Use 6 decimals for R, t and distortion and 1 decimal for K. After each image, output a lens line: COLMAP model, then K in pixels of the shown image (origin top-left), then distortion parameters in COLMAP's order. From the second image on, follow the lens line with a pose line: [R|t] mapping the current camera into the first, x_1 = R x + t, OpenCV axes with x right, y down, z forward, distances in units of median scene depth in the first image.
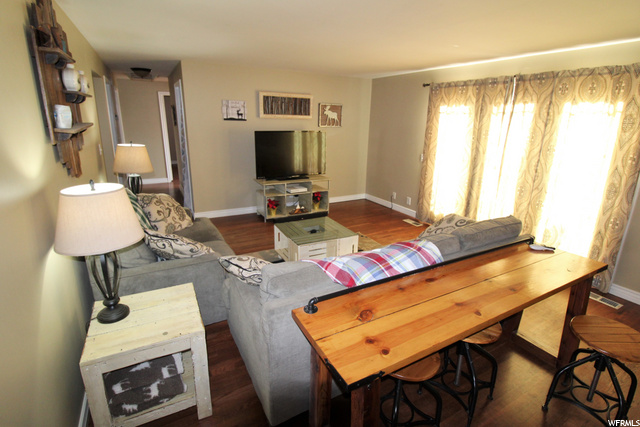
lens RADIAL K [[306.7, 0, 319.6], [0, 306.7, 214.6], [0, 0, 1]] dist [0.001558, -0.004242]
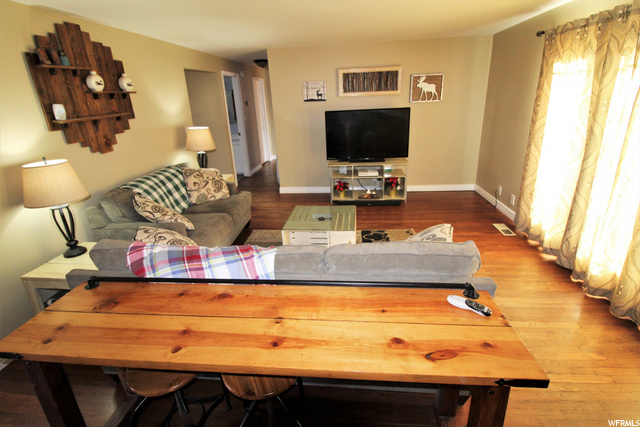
lens RADIAL K [[300.2, 0, 320.2], [0, 300.2, 212.9], [0, 0, 1]] dist [-0.014257, -0.003314]
pose [[0.827312, 0.144848, -0.542747, 0.337680], [-0.107469, 0.989149, 0.100169, -0.039522], [0.551367, -0.024543, 0.833902, 0.164848]]
